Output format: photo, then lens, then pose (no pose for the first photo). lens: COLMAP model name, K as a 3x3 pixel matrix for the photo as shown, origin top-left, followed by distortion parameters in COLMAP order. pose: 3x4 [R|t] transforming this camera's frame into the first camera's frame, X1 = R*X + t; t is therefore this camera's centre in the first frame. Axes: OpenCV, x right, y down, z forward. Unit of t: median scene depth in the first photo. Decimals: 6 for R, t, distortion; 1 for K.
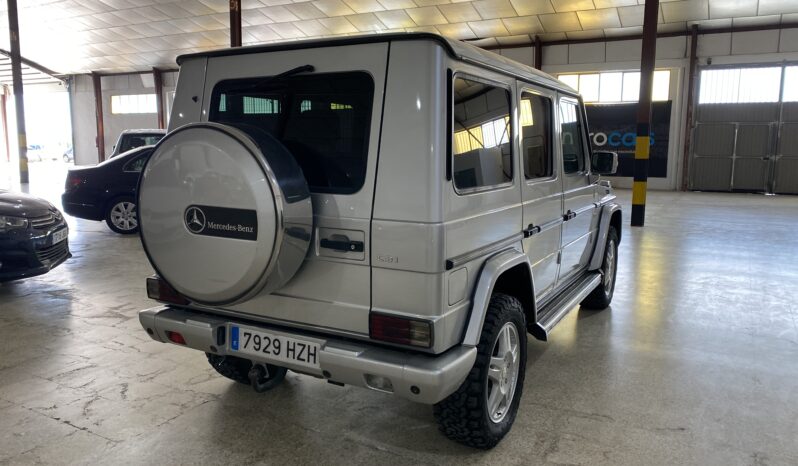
lens RADIAL K [[611.6, 0, 394.0], [0, 611.6, 230.5], [0, 0, 1]] dist [0.010557, -0.017296]
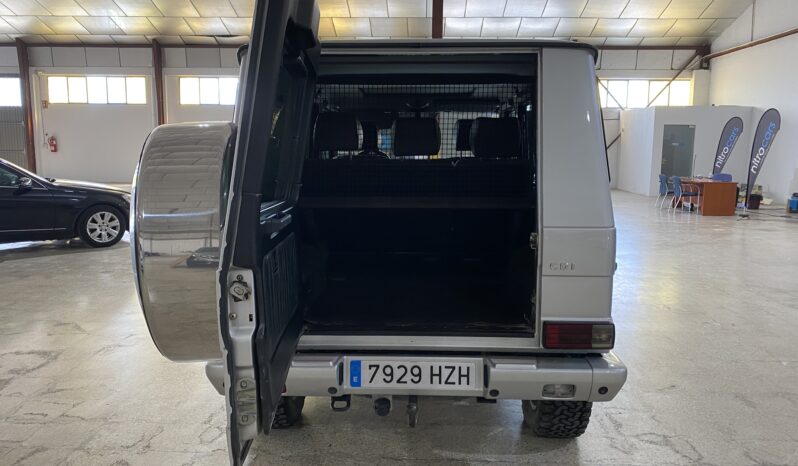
lens RADIAL K [[611.6, 0, 396.6], [0, 611.6, 235.7], [0, 0, 1]] dist [0.010557, -0.017296]
pose [[0.889018, -0.066374, 0.453036, -0.605710], [0.062921, 0.997760, 0.022707, -0.037166], [-0.453529, 0.008318, 0.891203, 0.199838]]
